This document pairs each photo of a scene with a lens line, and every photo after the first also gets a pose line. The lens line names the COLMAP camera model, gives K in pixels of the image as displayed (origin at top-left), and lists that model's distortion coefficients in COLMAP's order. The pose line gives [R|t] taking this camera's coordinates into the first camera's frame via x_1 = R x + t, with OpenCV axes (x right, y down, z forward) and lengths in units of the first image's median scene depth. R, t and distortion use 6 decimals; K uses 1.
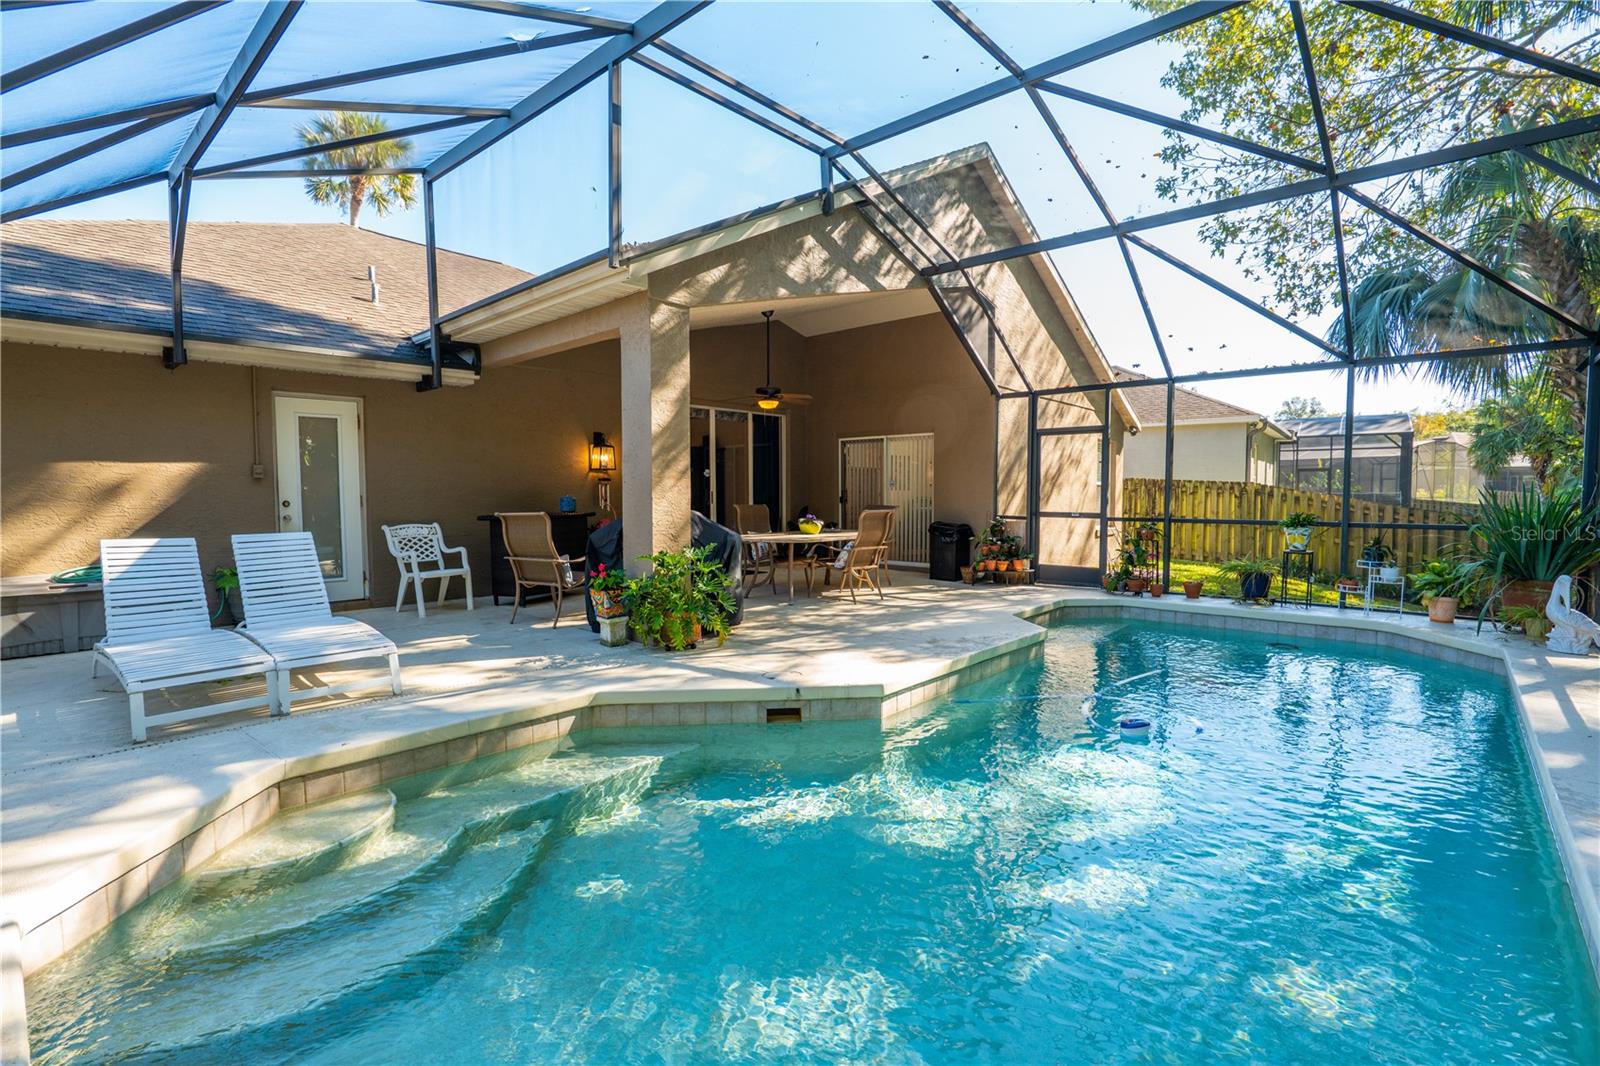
lens RADIAL K [[733.0, 0, 811.1], [0, 733.0, 533.2], [0, 0, 1]] dist [-0.024749, 0.006643]
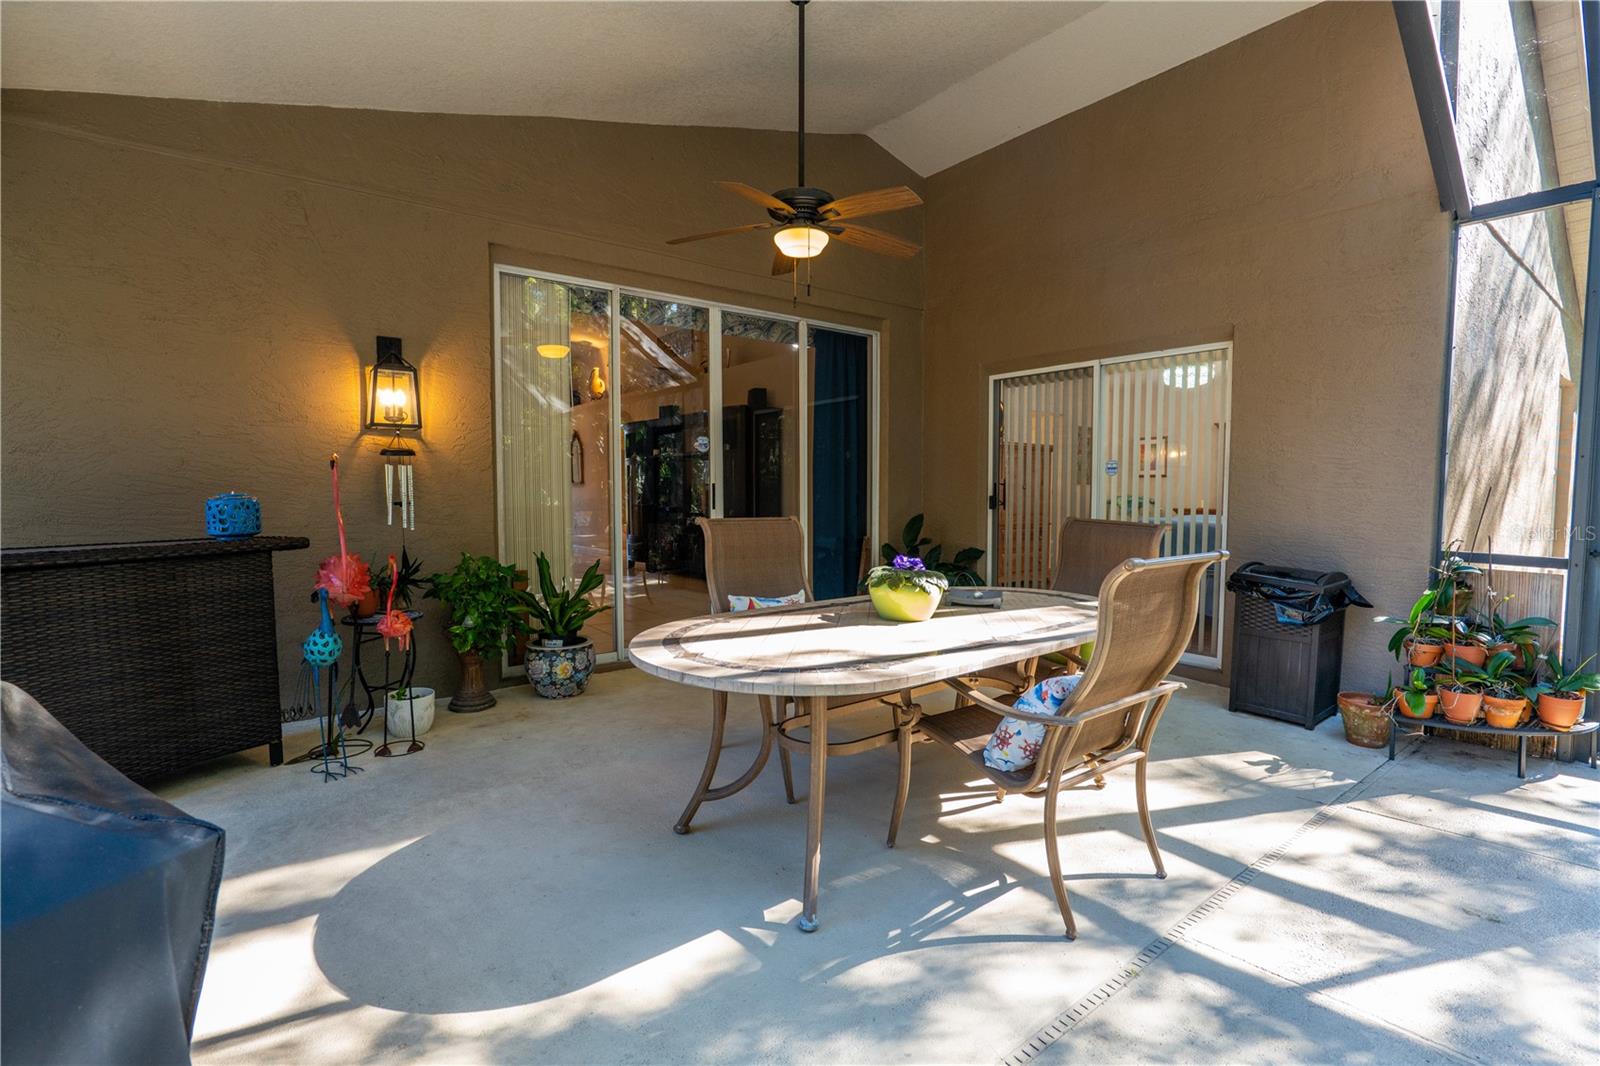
lens RADIAL K [[733.0, 0, 800.1], [0, 733.0, 538.3], [0, 0, 1]] dist [-0.024749, 0.006643]
pose [[0.980684, 0.016417, -0.194909, 0.013615], [-0.014126, 0.999814, 0.013139, -0.032572], [0.195089, -0.010132, 0.980733, 0.617899]]
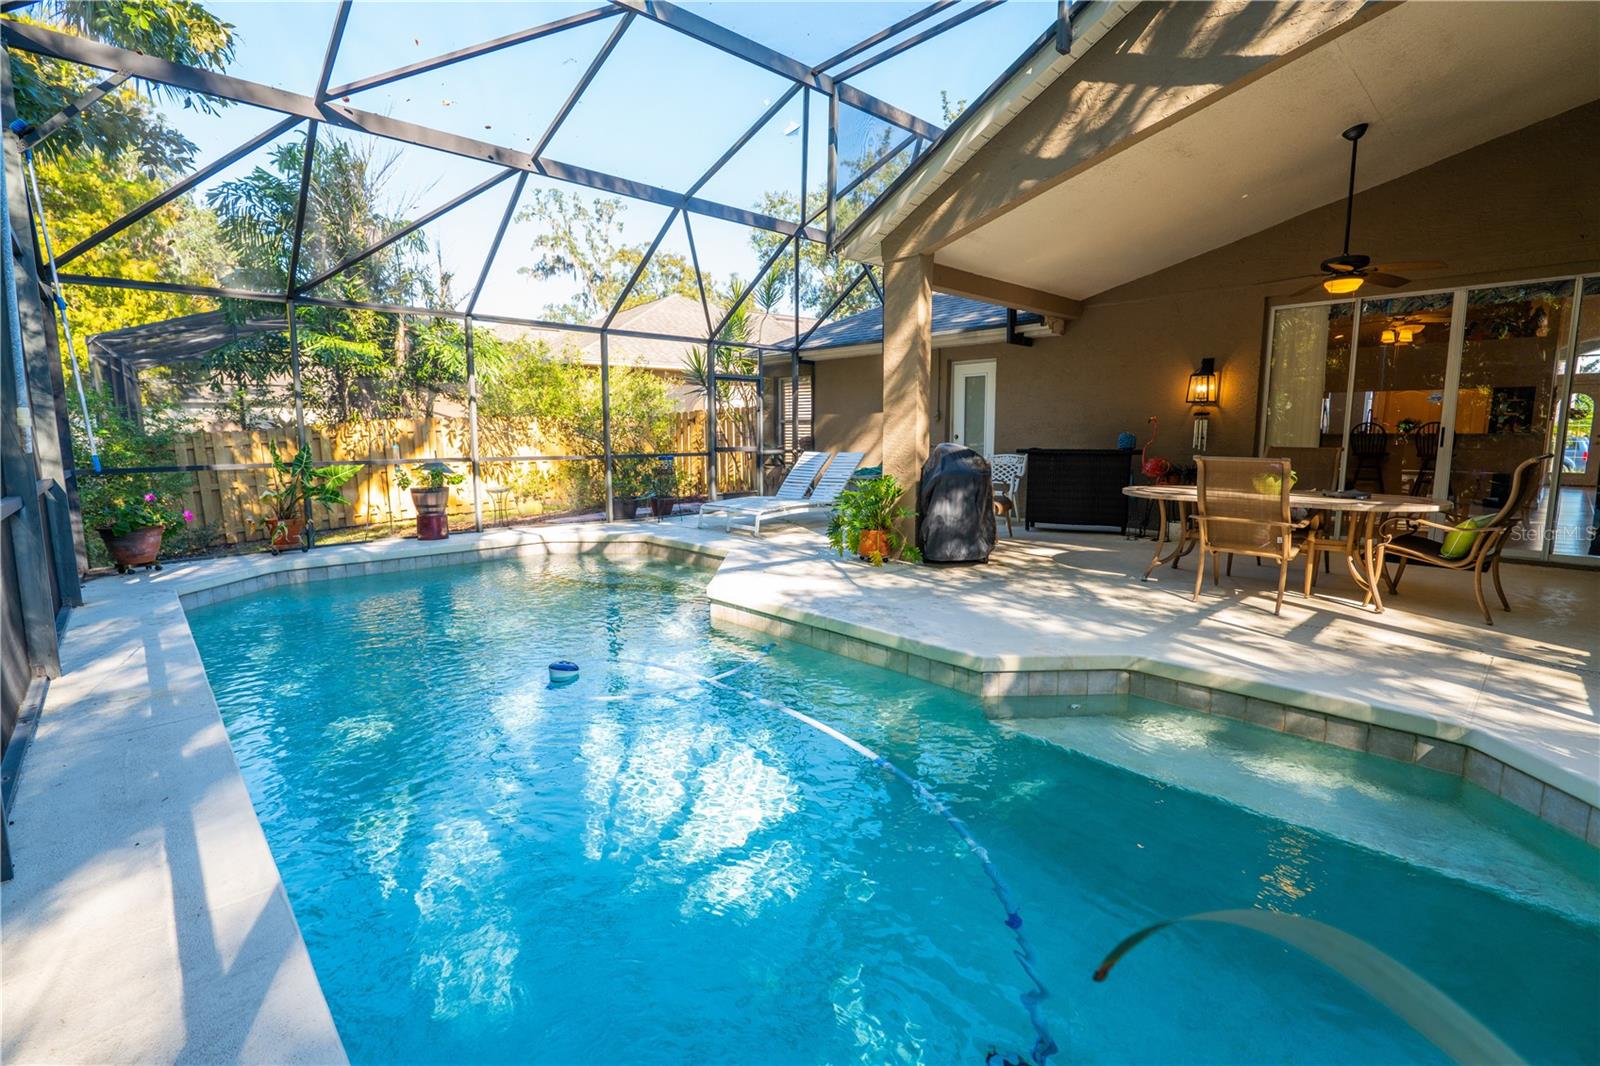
lens RADIAL K [[733.0, 0, 804.2], [0, 733.0, 531.4], [0, 0, 1]] dist [-0.024749, 0.006643]
pose [[-0.102211, 0.137335, -0.985237, 0.594305], [-0.053268, 0.988247, 0.143281, -0.033249], [0.993335, 0.067127, -0.093694, 0.595949]]
